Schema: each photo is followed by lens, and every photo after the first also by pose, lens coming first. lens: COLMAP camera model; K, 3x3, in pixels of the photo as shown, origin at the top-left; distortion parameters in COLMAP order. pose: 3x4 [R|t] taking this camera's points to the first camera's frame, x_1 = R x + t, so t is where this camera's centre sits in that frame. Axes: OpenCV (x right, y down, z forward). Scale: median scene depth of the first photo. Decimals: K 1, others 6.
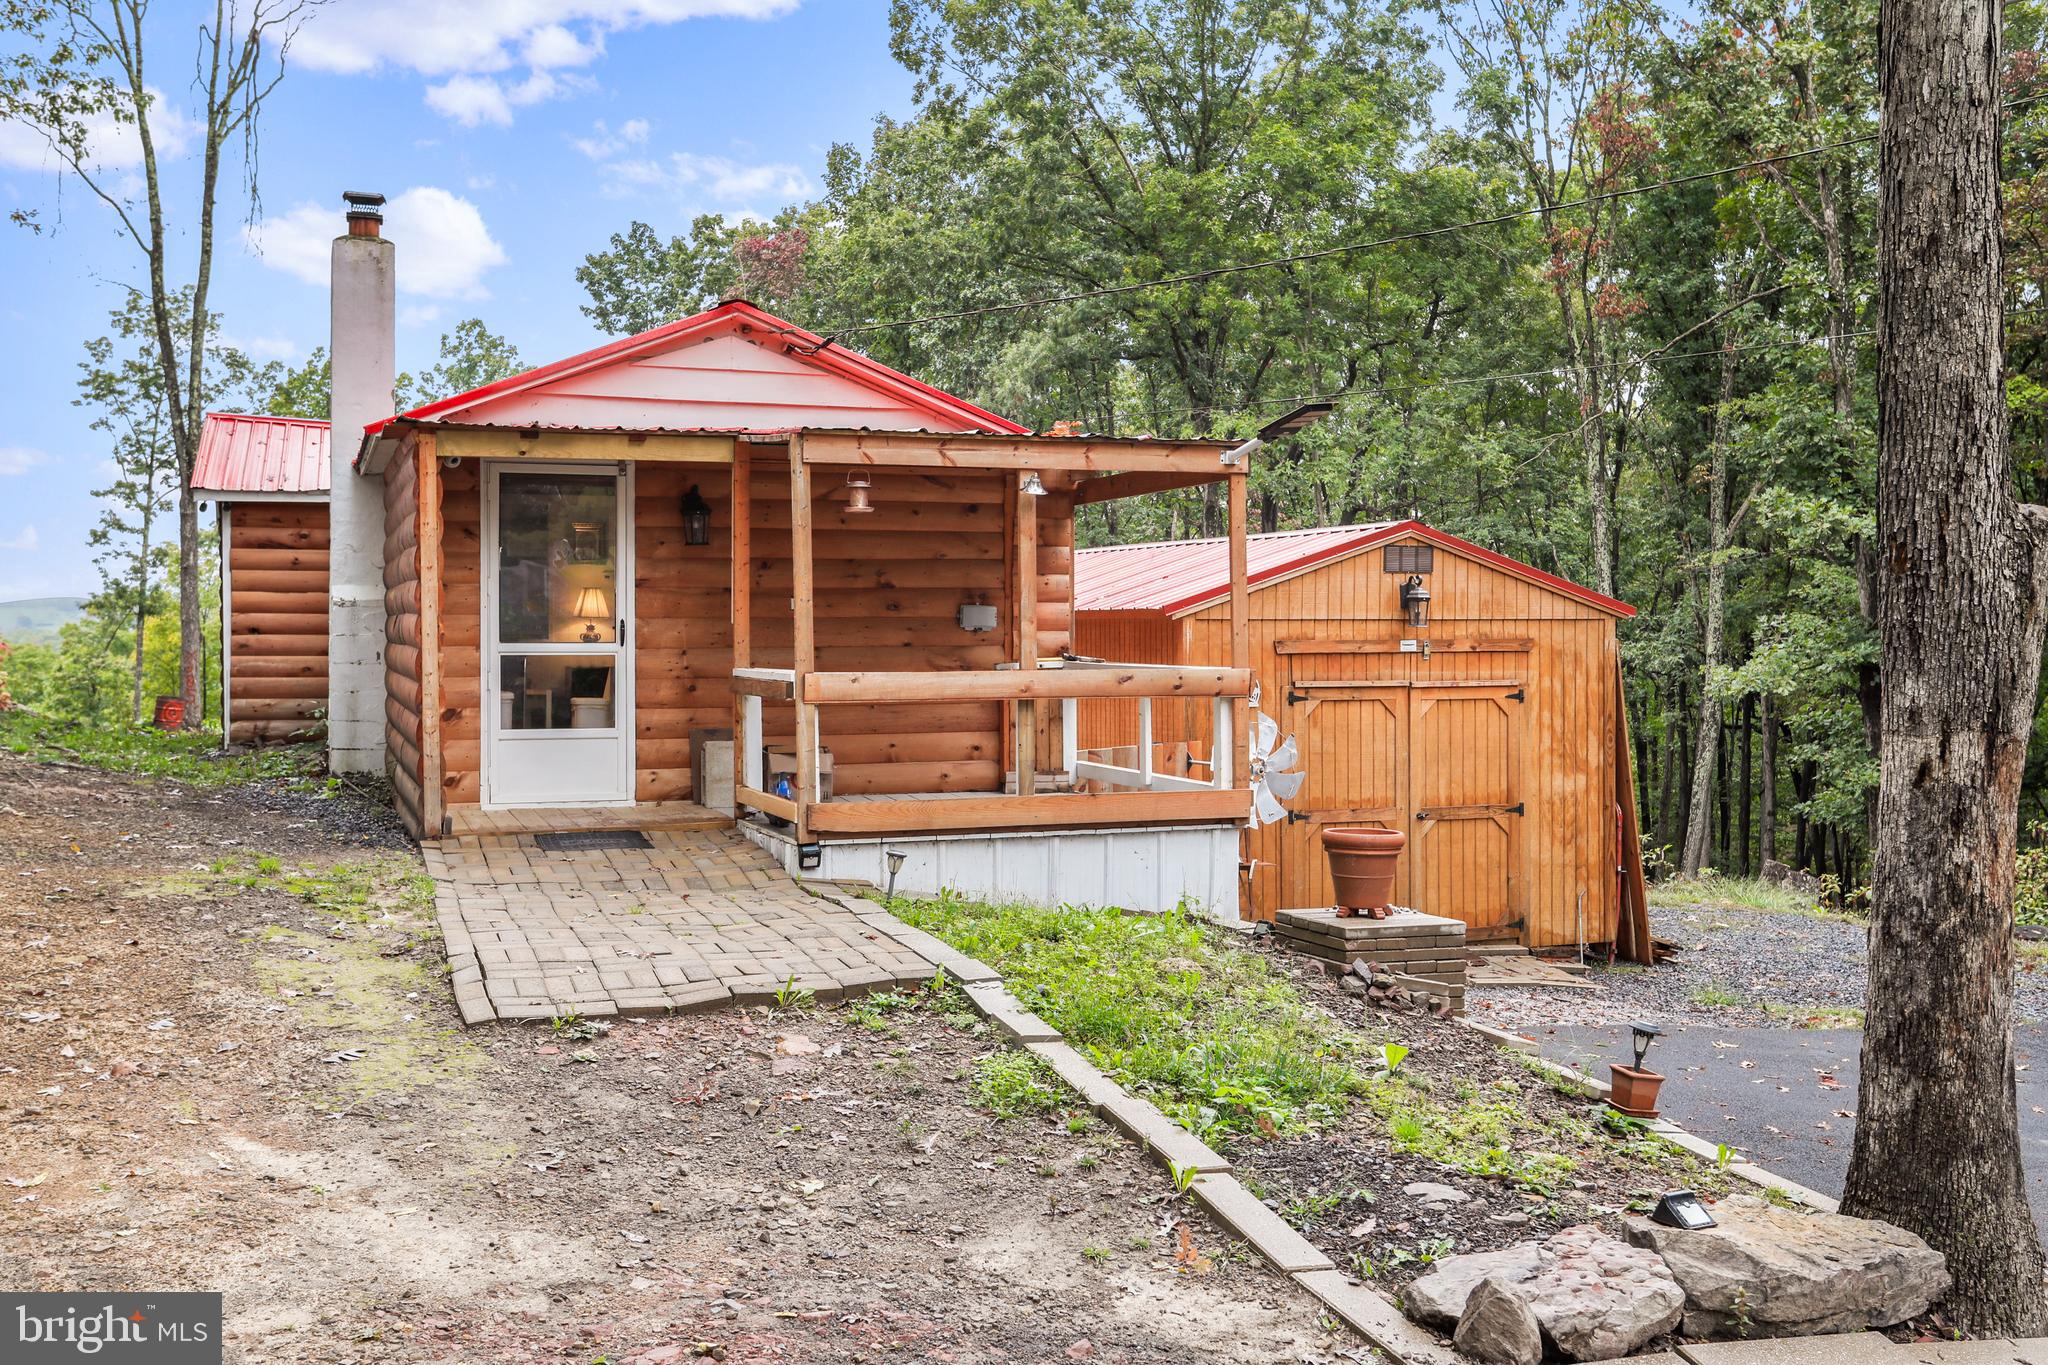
lens RADIAL K [[1899.8, 0, 1024.2], [0, 1899.8, 616.7], [0, 0, 1]] dist [0.011696, 0.000000]
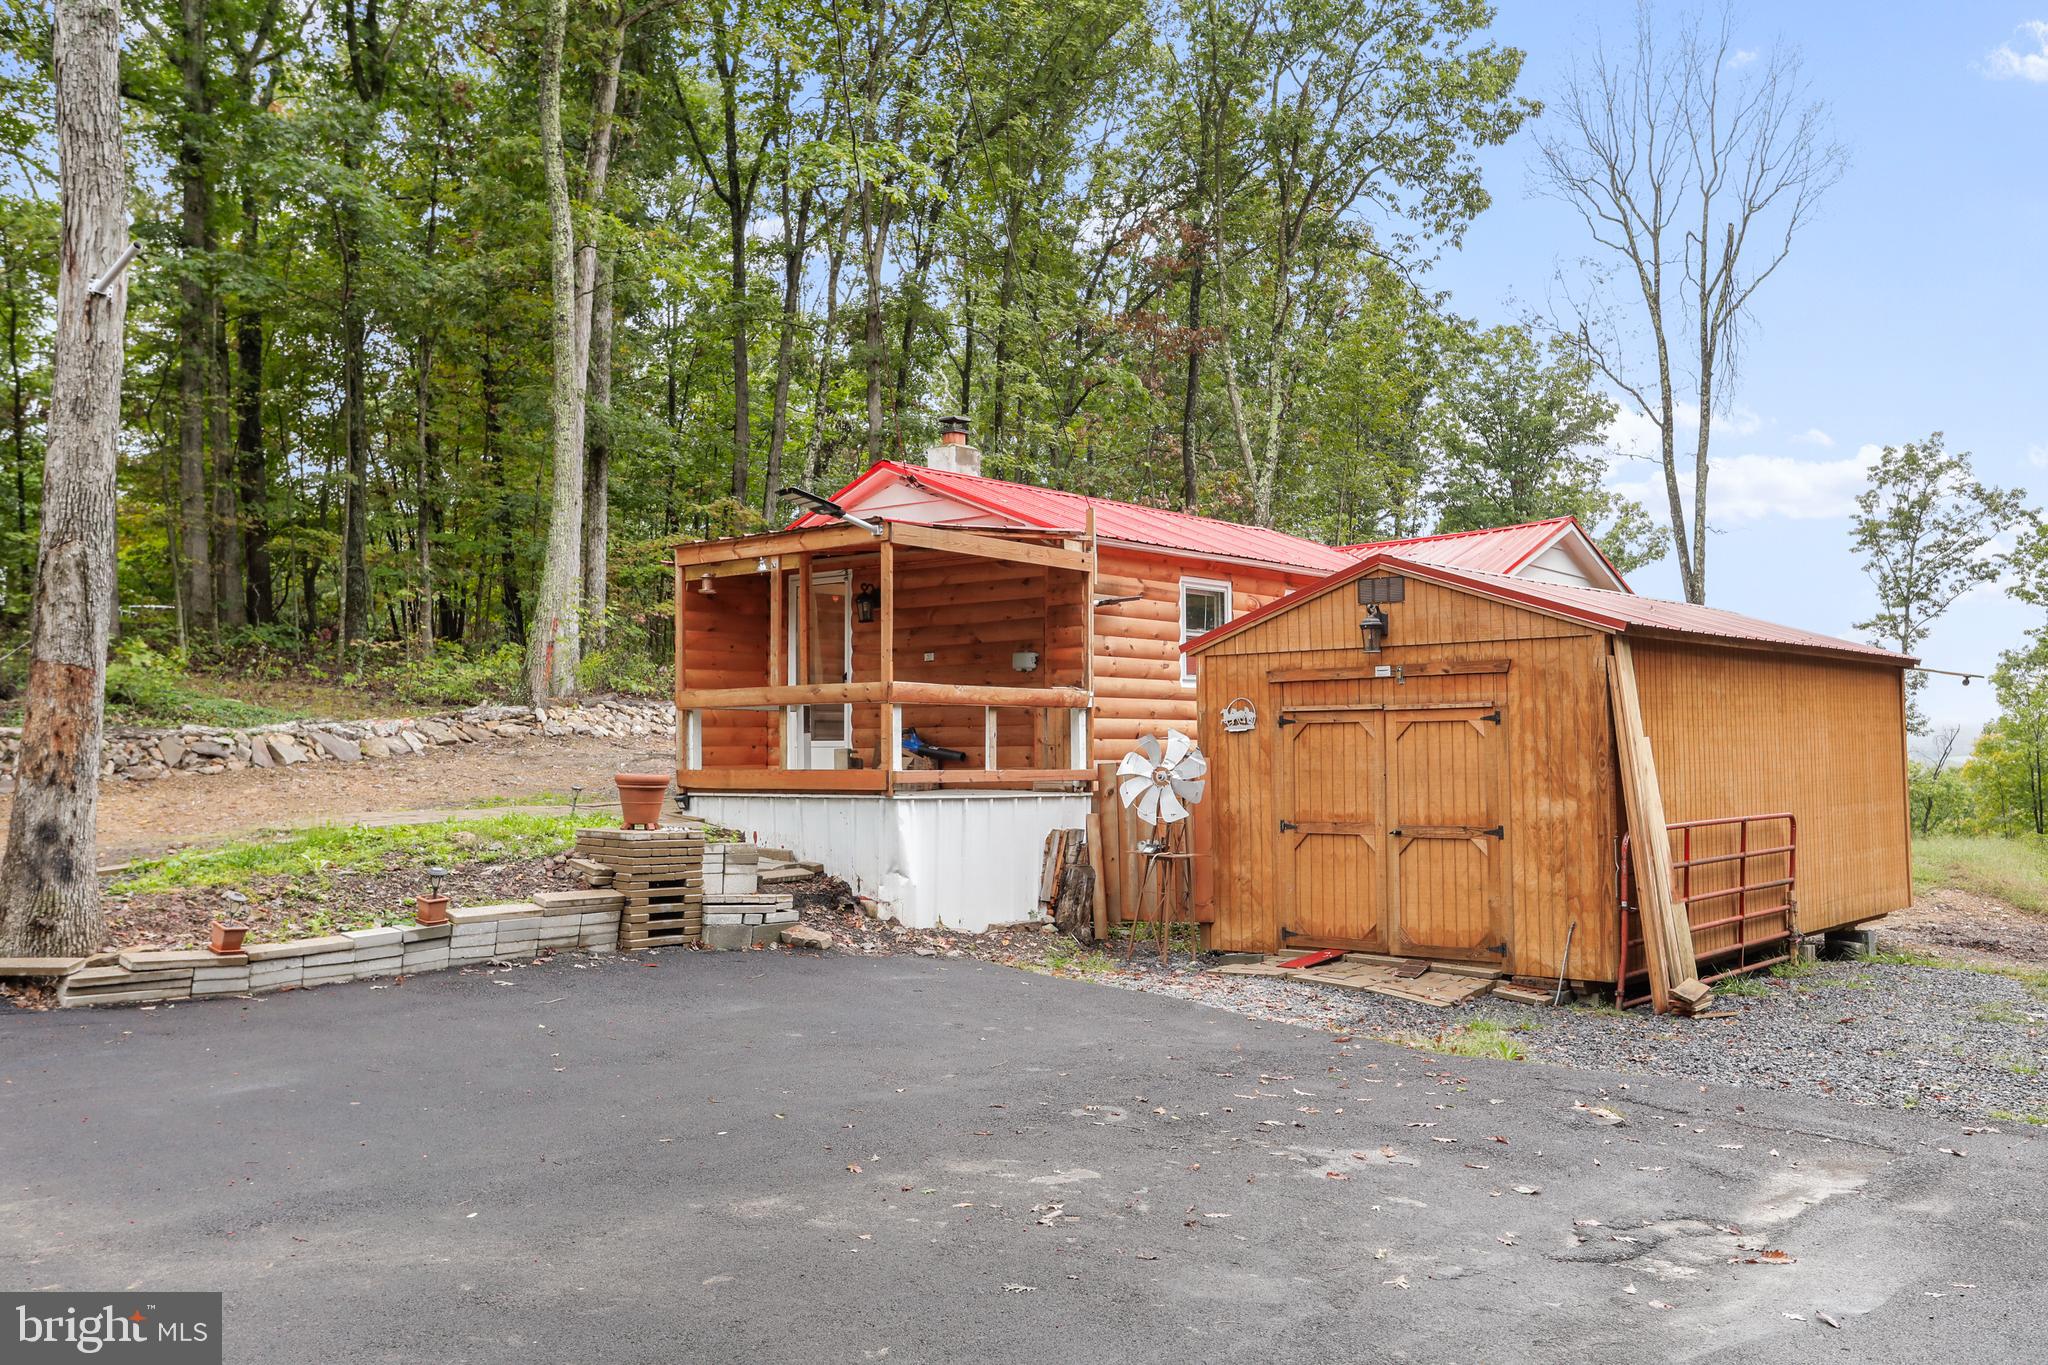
lens RADIAL K [[1714.1, 0, 1058.0], [0, 1714.1, 663.7], [0, 0, 1]] dist [-0.001520, 0.041176]
pose [[0.515908, -0.049634, -0.855205, 0.894305], [0.006939, 0.998529, -0.053767, 0.059044], [0.856616, 0.021805, 0.515494, 0.336338]]
